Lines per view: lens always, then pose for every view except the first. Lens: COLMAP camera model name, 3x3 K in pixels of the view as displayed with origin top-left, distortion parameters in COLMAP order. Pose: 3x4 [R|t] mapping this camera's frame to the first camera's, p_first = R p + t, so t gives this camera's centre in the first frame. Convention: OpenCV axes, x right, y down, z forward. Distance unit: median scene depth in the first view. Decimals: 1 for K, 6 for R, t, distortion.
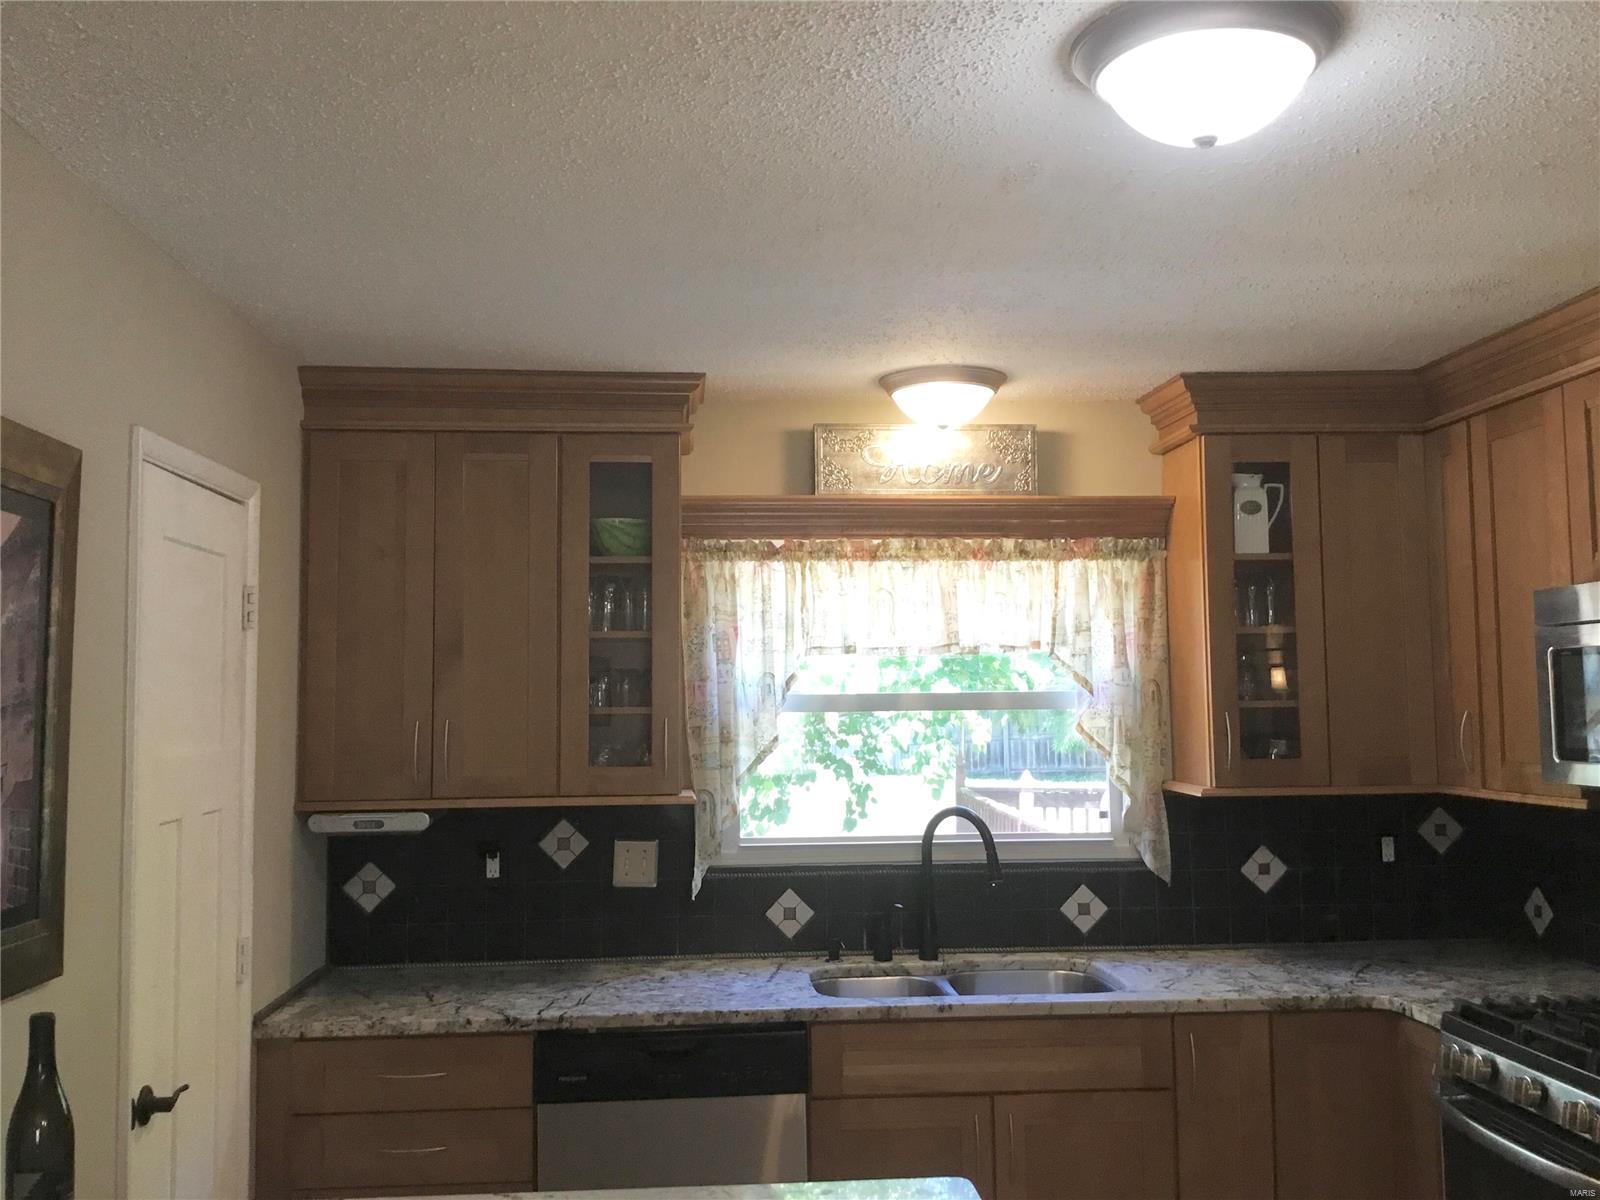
lens RADIAL K [[1445.2, 0, 796.6], [0, 1445.2, 600.4], [0, 0, 1]] dist [0.129659, -0.281723]
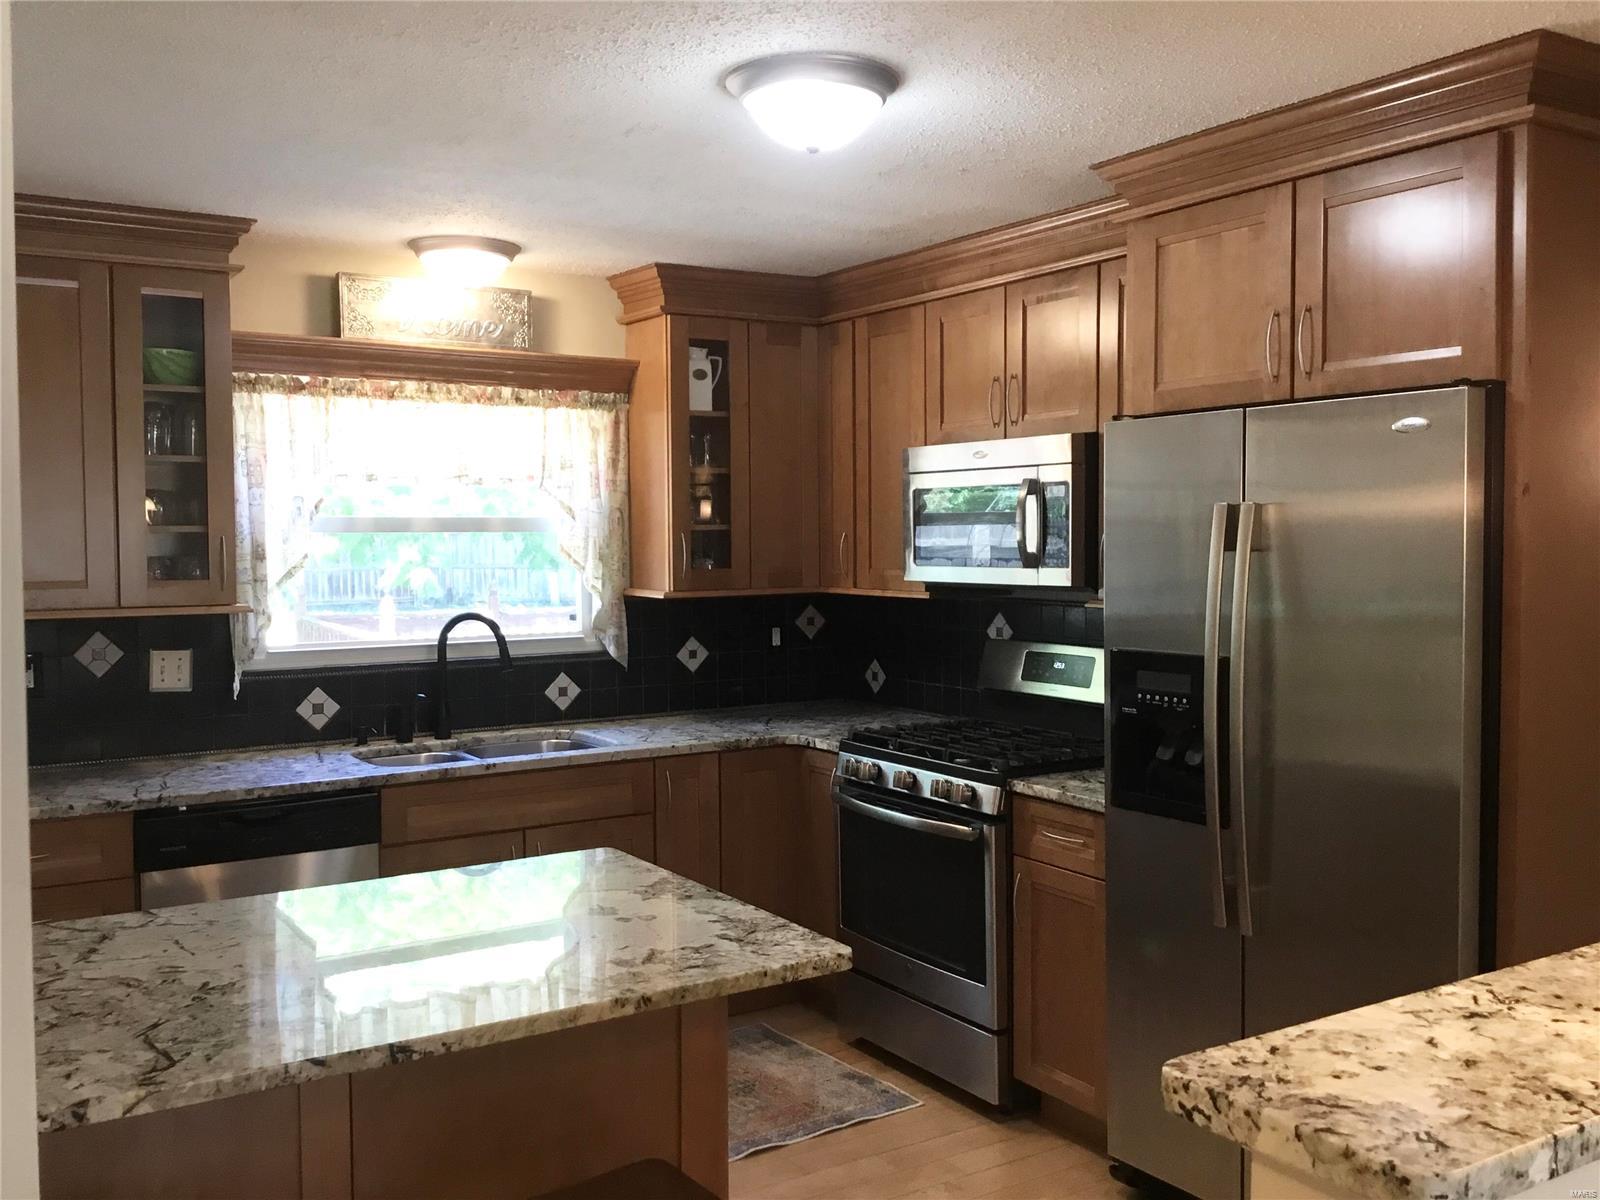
lens RADIAL K [[1445.2, 0, 796.6], [0, 1445.2, 600.4], [0, 0, 1]] dist [0.129659, -0.281723]
pose [[0.880066, -0.017083, 0.474545, -0.221817], [-0.037146, 0.993813, 0.104666, -0.002943], [-0.473397, -0.109740, 0.873986, -0.175274]]
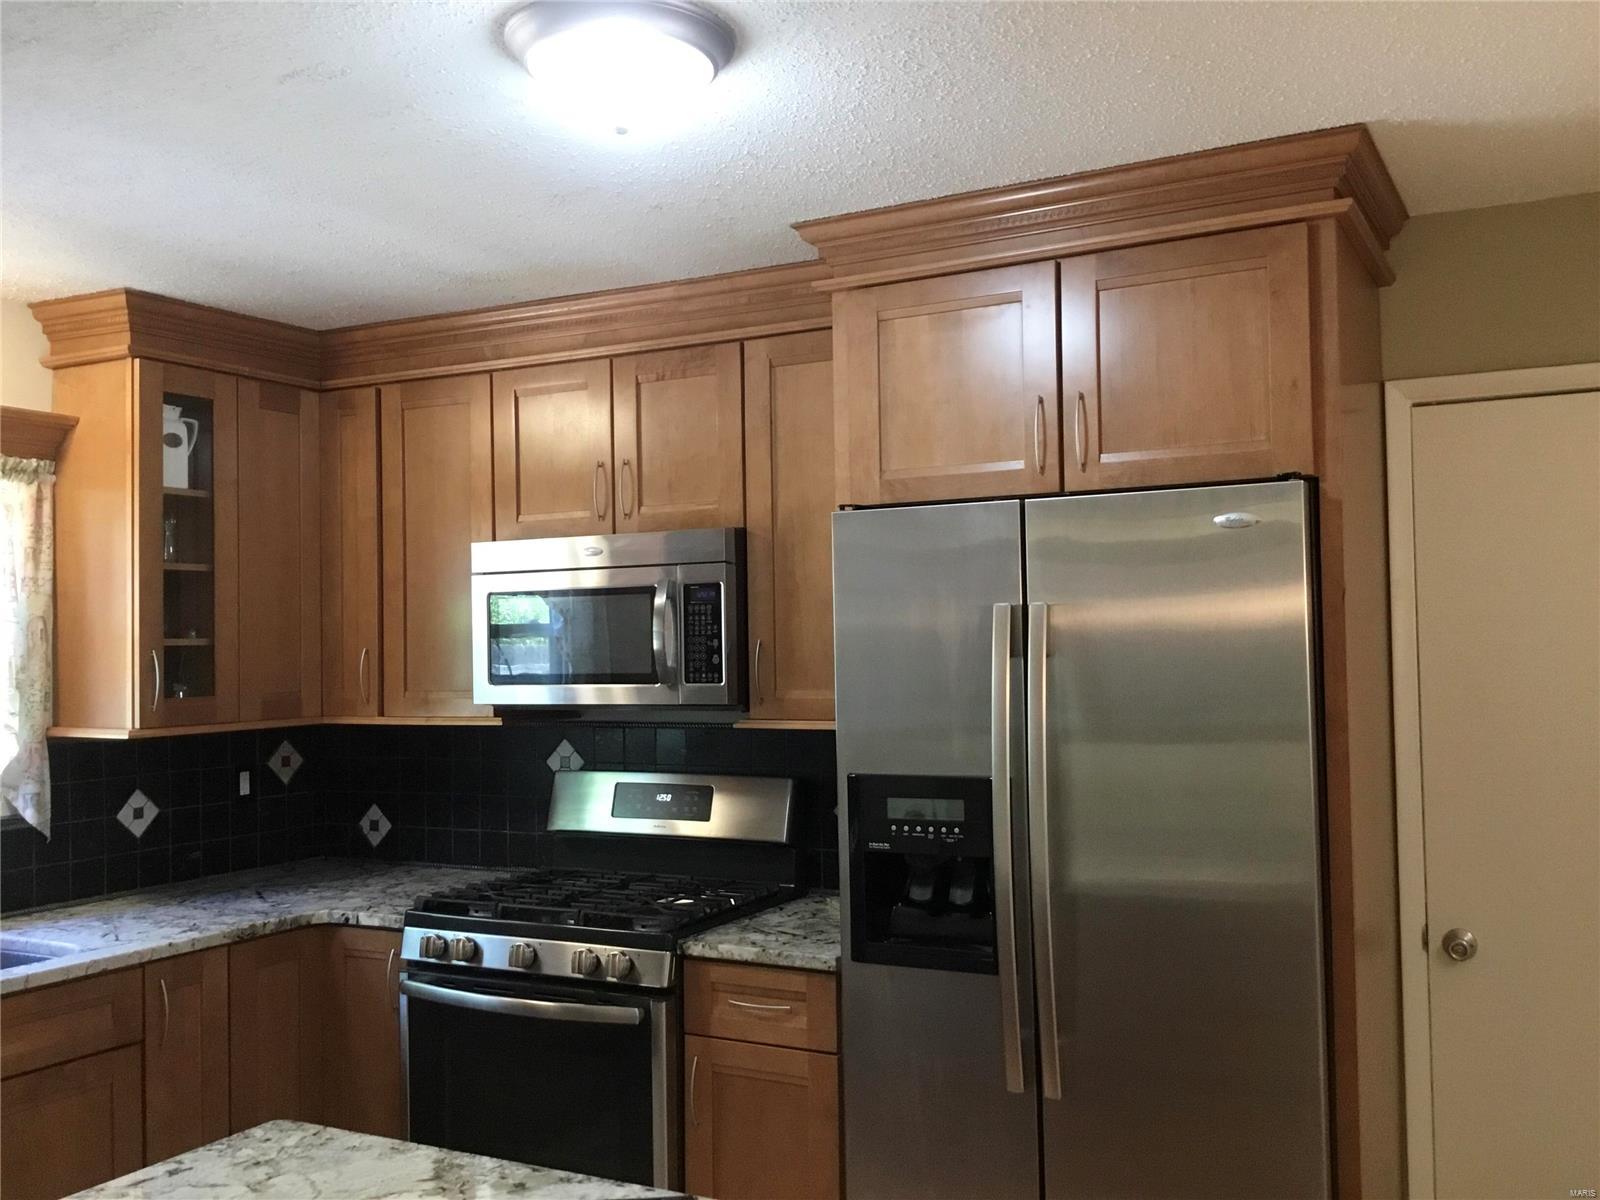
lens RADIAL K [[1445.2, 0, 796.6], [0, 1445.2, 600.4], [0, 0, 1]] dist [0.129659, -0.281723]
pose [[0.530529, 0.029856, 0.847141, -0.290867], [-0.050918, 0.998697, -0.003310, 0.024746], [-0.846136, -0.041378, 0.531359, 0.126372]]
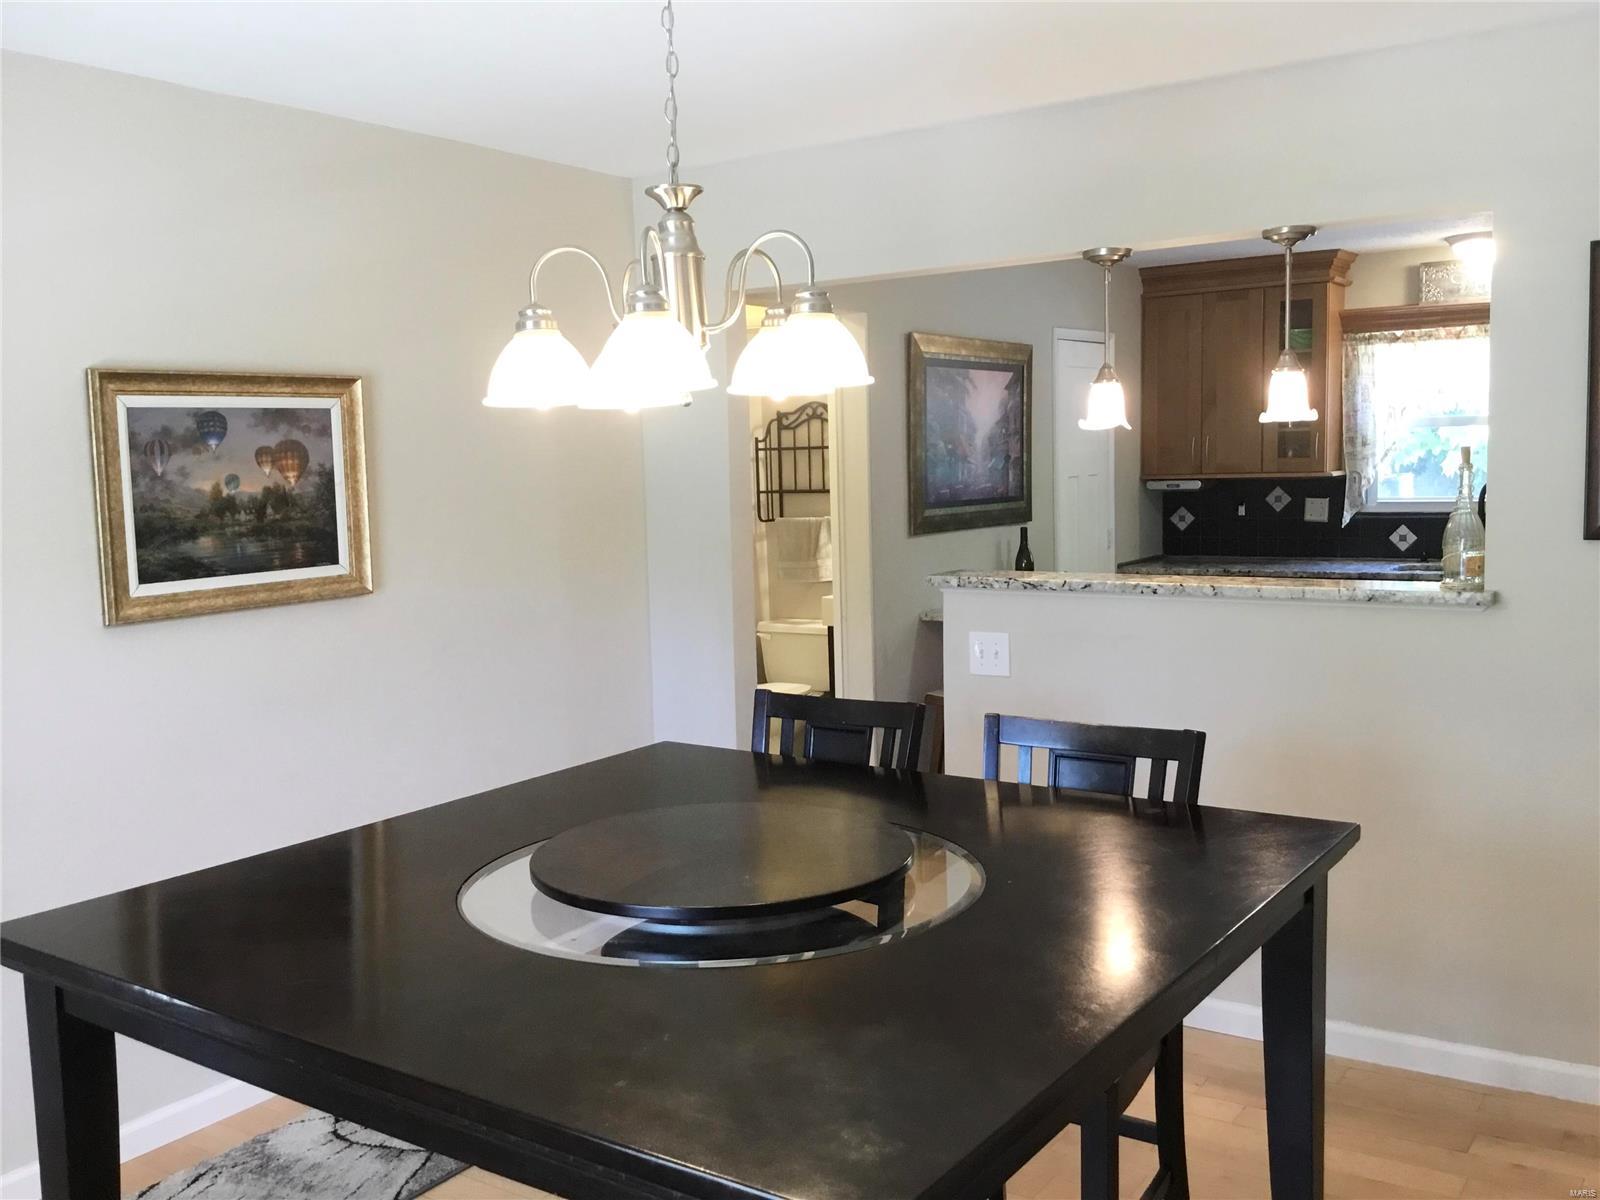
lens RADIAL K [[1445.2, 0, 796.6], [0, 1445.2, 600.4], [0, 0, 1]] dist [0.129659, -0.281723]
pose [[0.781580, 0.051106, -0.621708, 0.564545], [0.065317, 0.984455, 0.163038, -0.060138], [0.620376, -0.168035, 0.766093, -0.928232]]
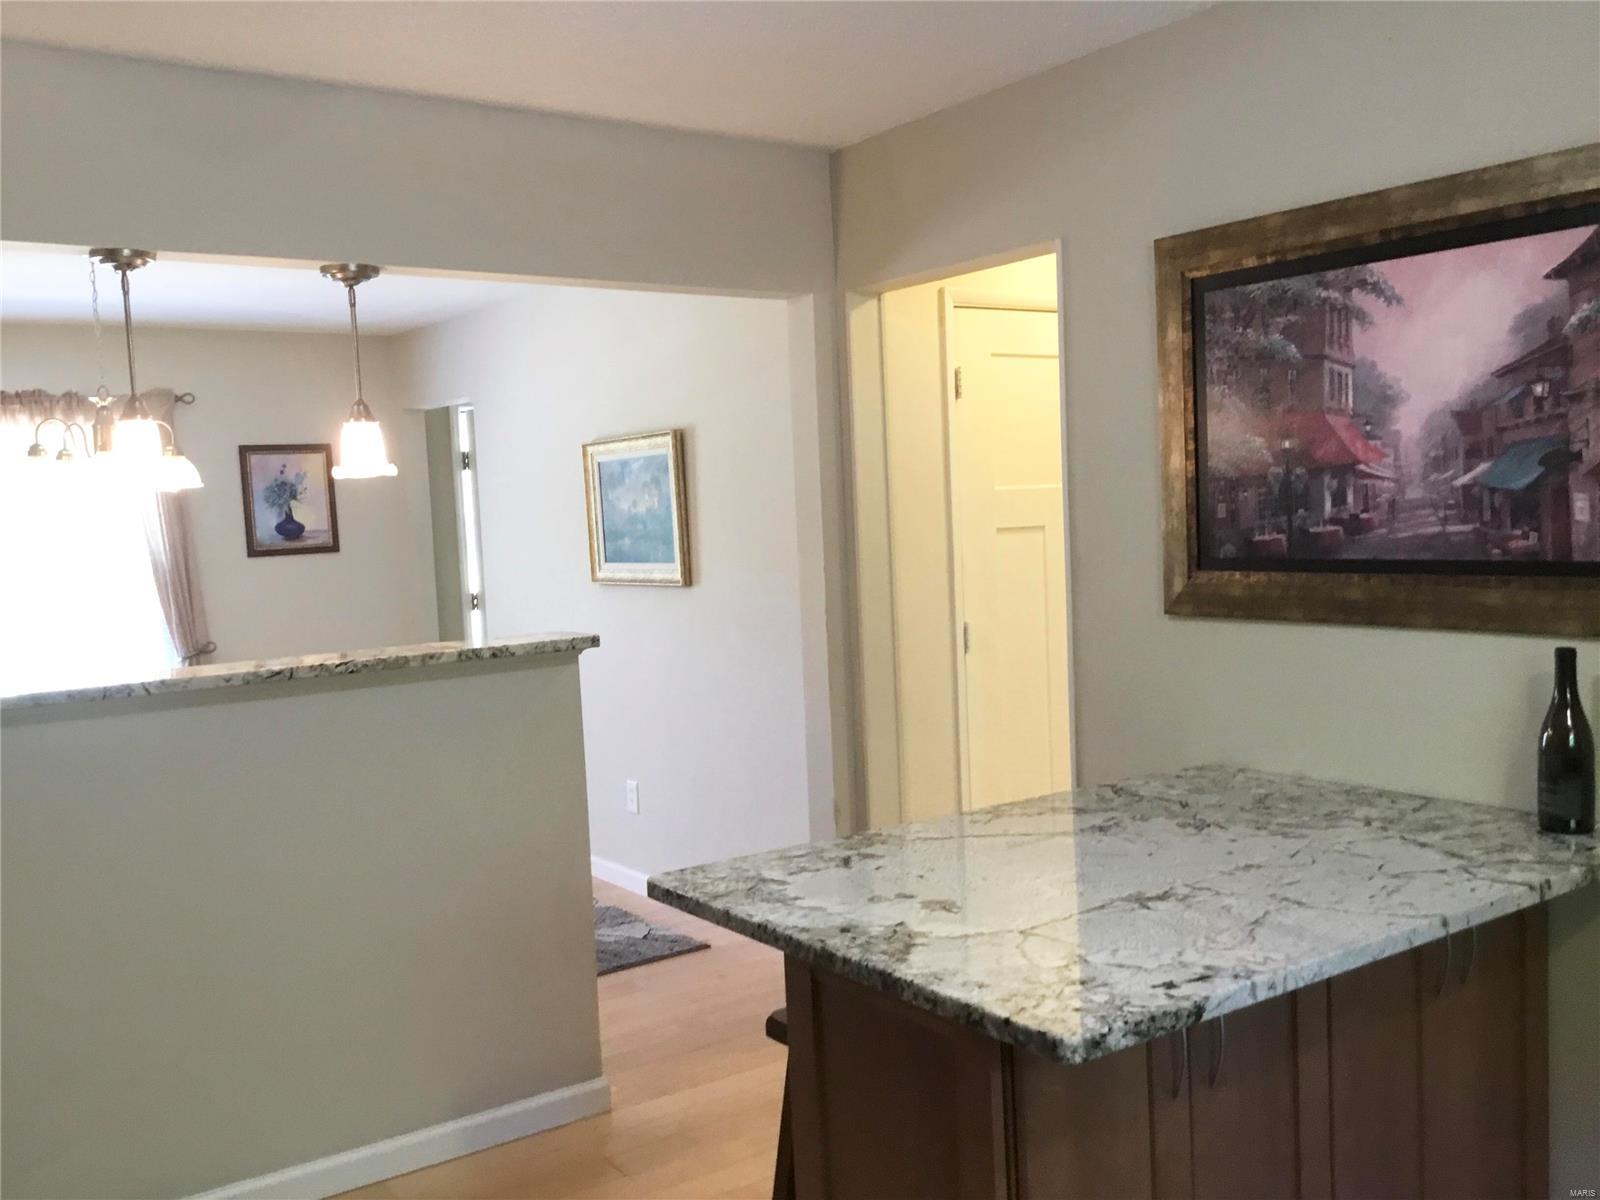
lens RADIAL K [[1445.2, 0, 796.6], [0, 1445.2, 600.4], [0, 0, 1]] dist [0.129659, -0.281723]
pose [[-0.855186, 0.080065, -0.512101, 0.324141], [0.088781, 0.996023, 0.007463, 0.090537], [0.510662, -0.039083, -0.858893, 0.869708]]
